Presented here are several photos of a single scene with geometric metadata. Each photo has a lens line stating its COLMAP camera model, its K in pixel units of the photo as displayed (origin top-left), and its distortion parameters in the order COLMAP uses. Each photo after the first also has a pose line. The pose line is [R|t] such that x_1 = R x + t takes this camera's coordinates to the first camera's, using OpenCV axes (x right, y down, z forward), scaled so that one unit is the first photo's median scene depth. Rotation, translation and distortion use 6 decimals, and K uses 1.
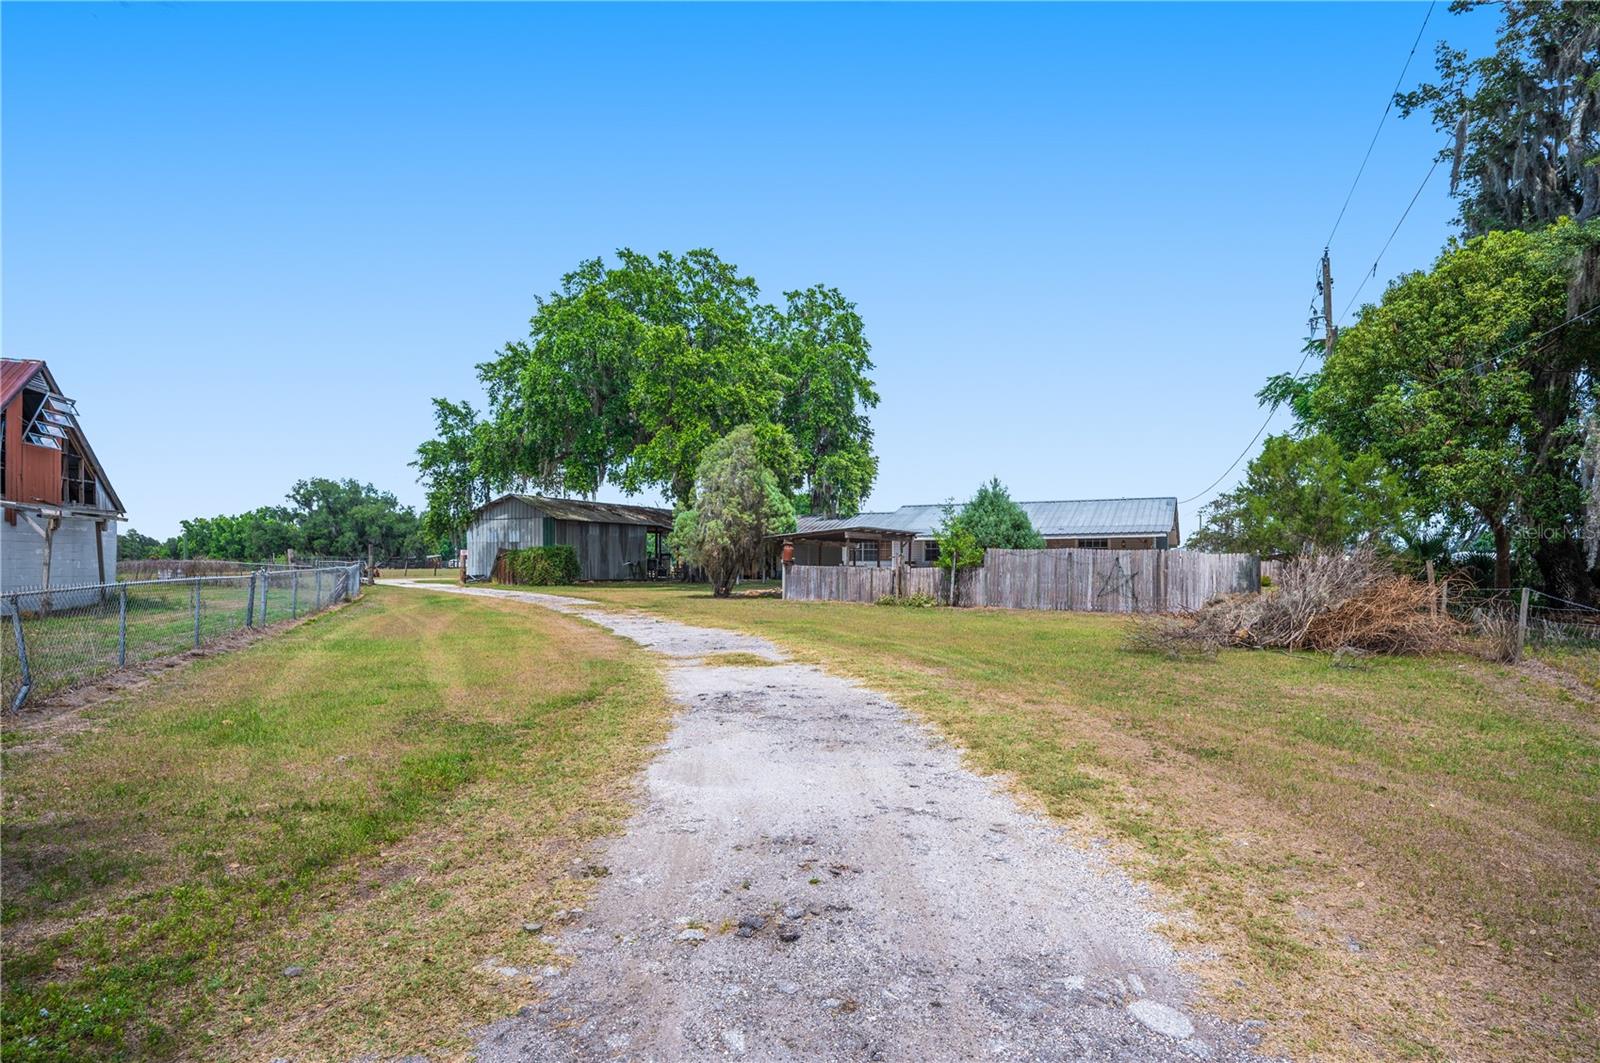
lens RADIAL K [[784.7, 0, 801.1], [0, 784.7, 539.2], [0, 0, 1]] dist [0.013486, -0.000657]
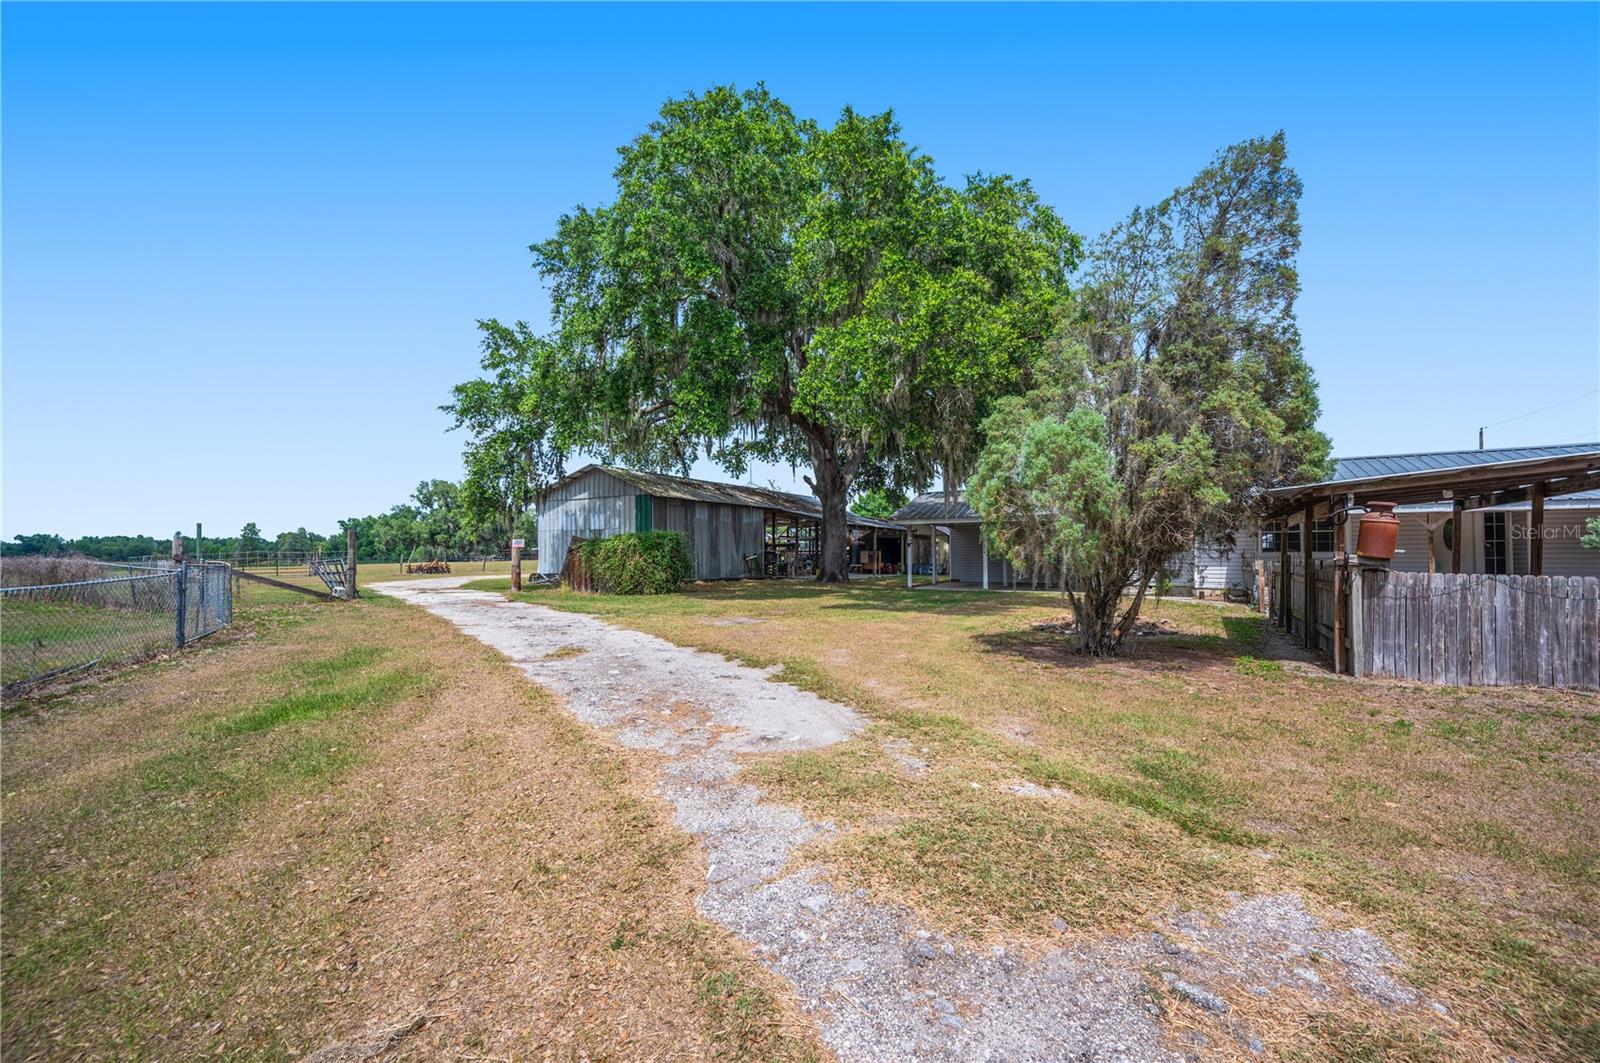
lens RADIAL K [[633.4, 0, 799.3], [0, 633.4, 530.8], [0, 0, 1]] dist [-0.001904, 0.000408]
pose [[0.998197, -0.007500, -0.059551, -0.138518], [0.007250, 0.999964, -0.004424, 0.009056], [0.059582, 0.003984, 0.998215, 0.413368]]
